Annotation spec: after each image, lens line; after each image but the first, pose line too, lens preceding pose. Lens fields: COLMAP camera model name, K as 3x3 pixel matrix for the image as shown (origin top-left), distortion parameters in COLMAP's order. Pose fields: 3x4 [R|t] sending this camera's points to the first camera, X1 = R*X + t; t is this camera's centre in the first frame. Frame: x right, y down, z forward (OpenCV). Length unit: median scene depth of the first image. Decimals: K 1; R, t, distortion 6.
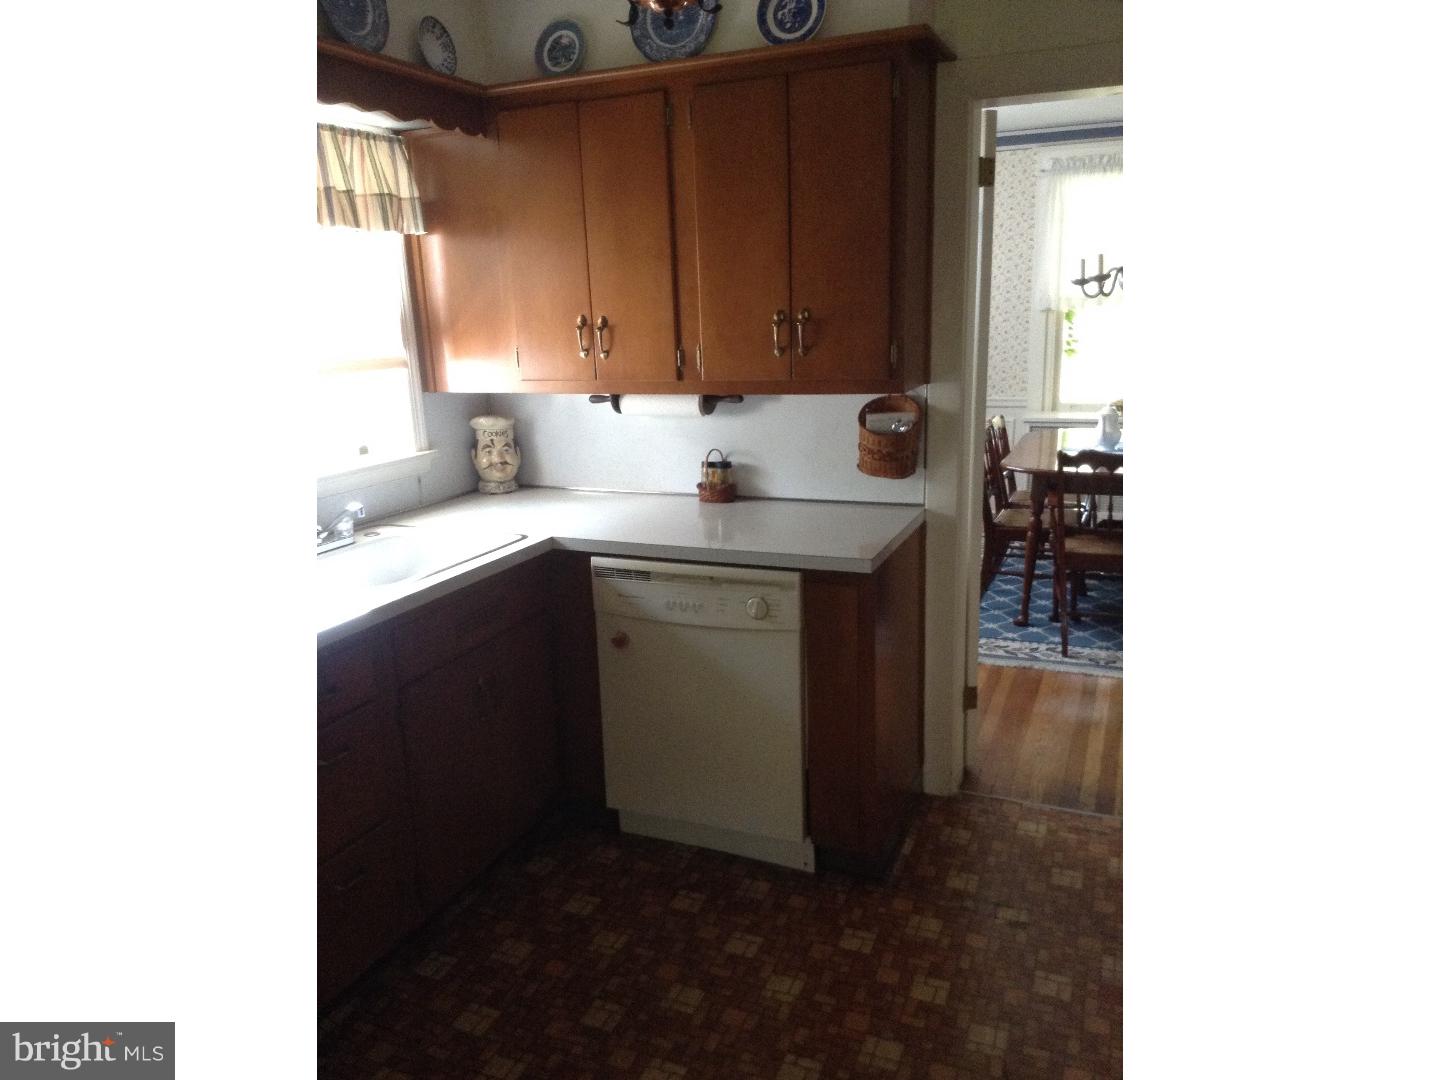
lens RADIAL K [[1014.4, 0, 714.3], [0, 1014.4, 537.1], [0, 0, 1]] dist [0.011925, -0.003165]
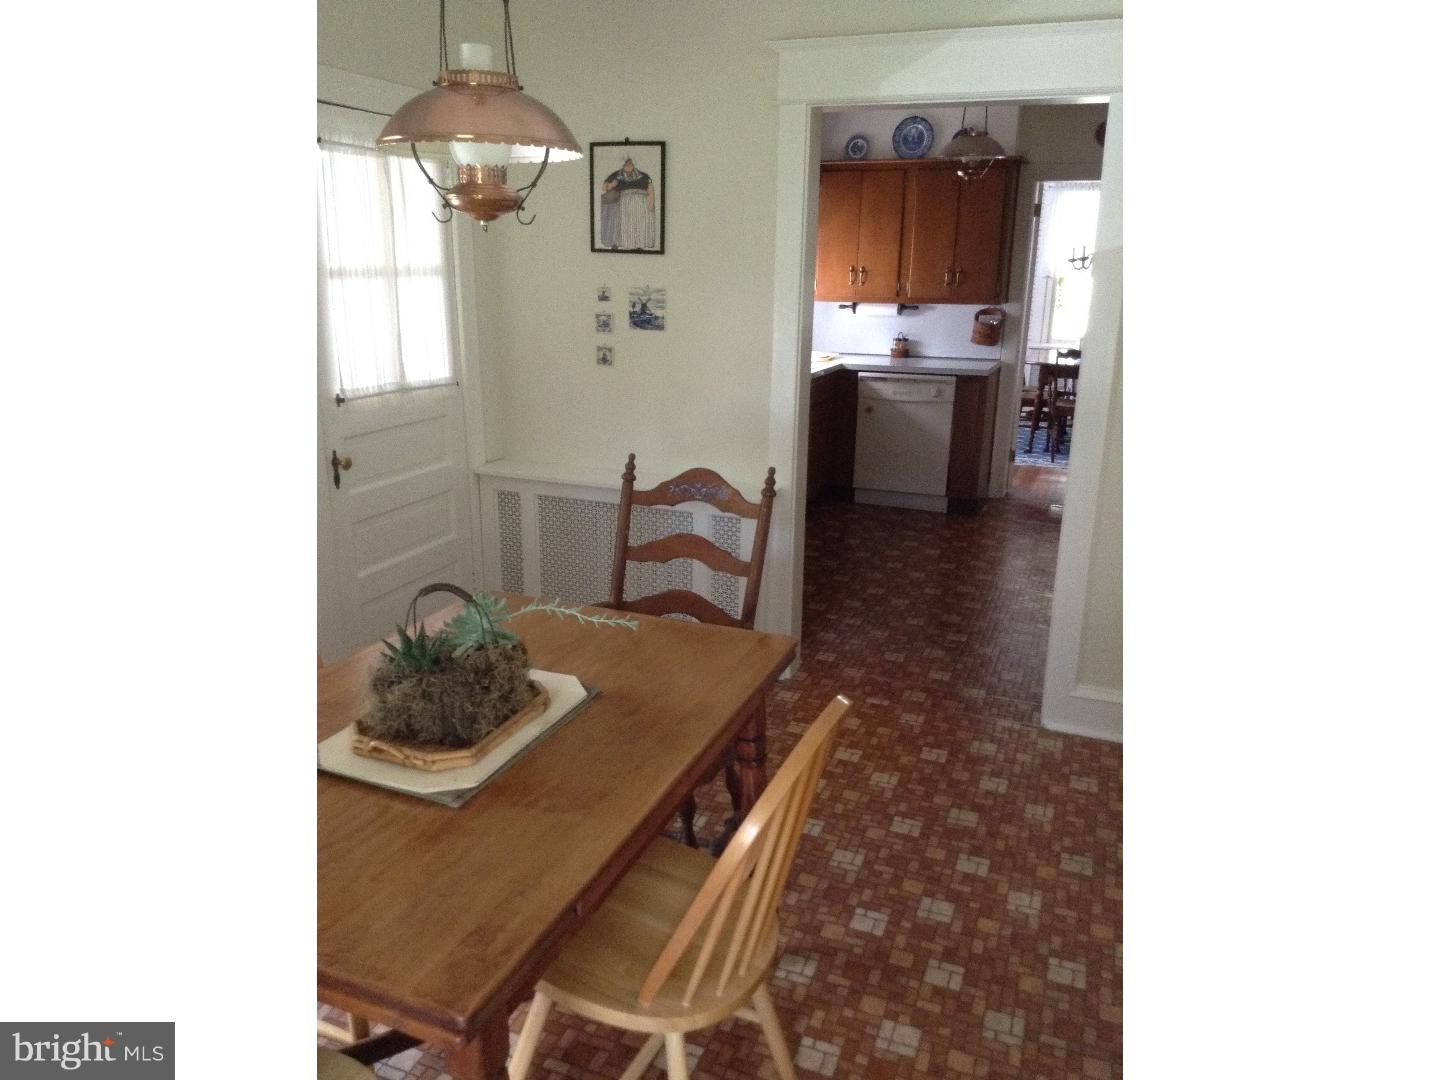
lens RADIAL K [[1014.4, 0, 724.7], [0, 1014.4, 547.7], [0, 0, 1]] dist [0.011925, -0.003165]
pose [[0.998418, 0.038749, 0.040750, -0.476996], [-0.040732, 0.997968, 0.049006, 0.300009], [-0.038769, -0.050589, 0.997967, -1.237613]]
